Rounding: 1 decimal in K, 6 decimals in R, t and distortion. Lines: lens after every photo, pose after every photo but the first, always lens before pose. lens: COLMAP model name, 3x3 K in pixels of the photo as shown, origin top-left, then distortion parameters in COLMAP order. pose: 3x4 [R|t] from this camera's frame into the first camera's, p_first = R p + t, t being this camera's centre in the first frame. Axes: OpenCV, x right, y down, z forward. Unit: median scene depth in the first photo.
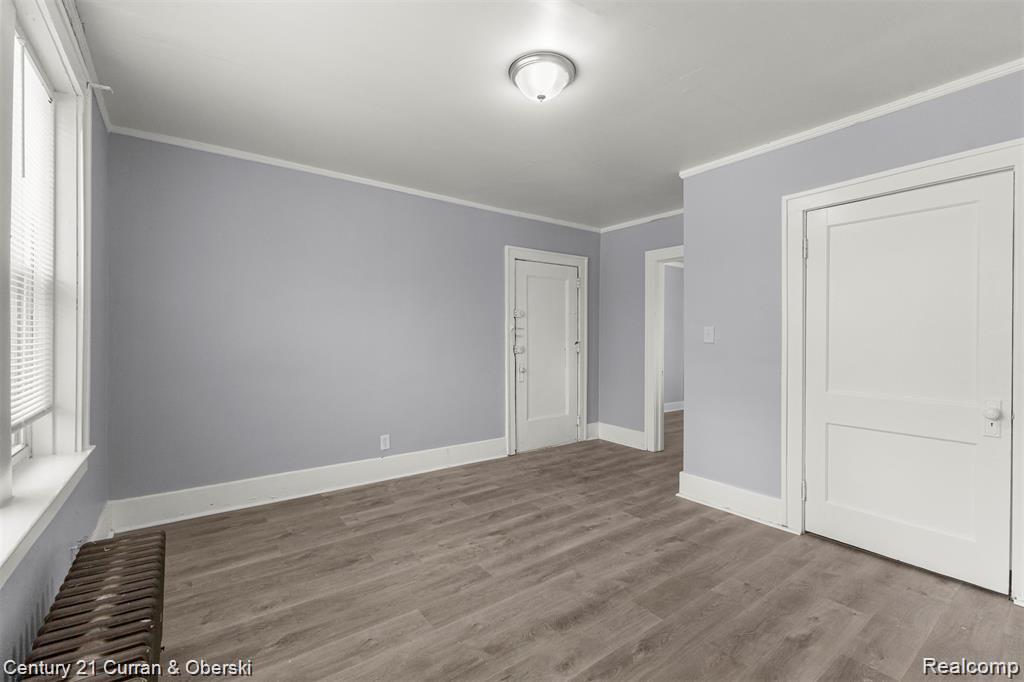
lens RADIAL K [[444.6, 0, 508.5], [0, 444.6, 336.1], [0, 0, 1]] dist [0.006803, -0.001150]
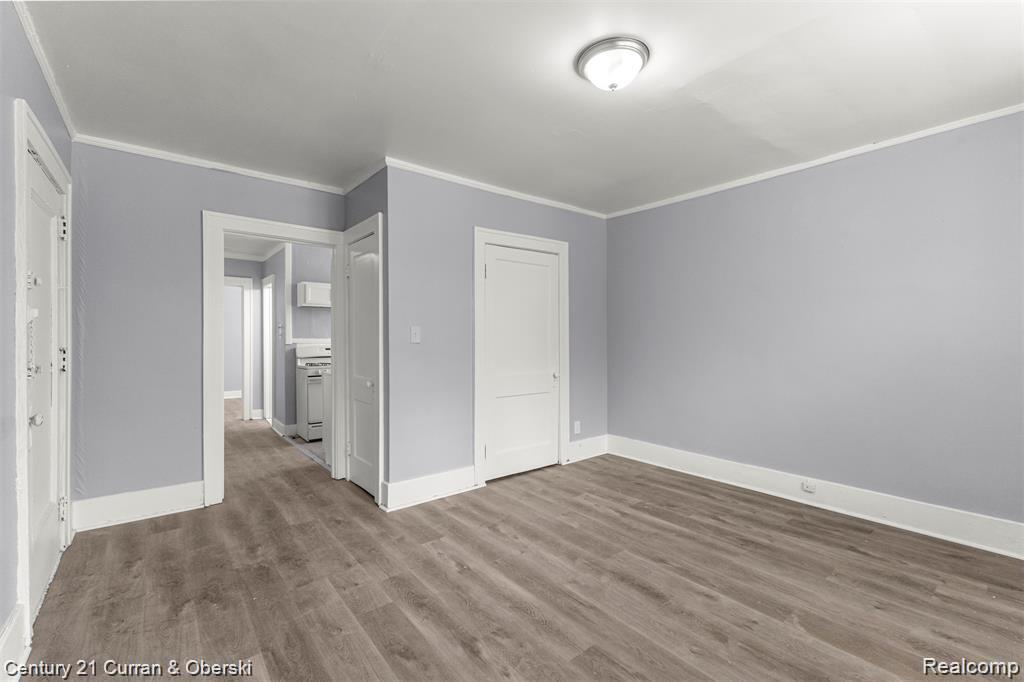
lens RADIAL K [[444.6, 0, 511.9], [0, 444.6, 336.9], [0, 0, 1]] dist [0.006803, -0.001150]
pose [[-0.055320, -0.002593, 0.998465, -0.644488], [0.001546, 0.999995, 0.002683, -0.001050], [-0.998467, 0.001692, -0.055316, 0.948963]]
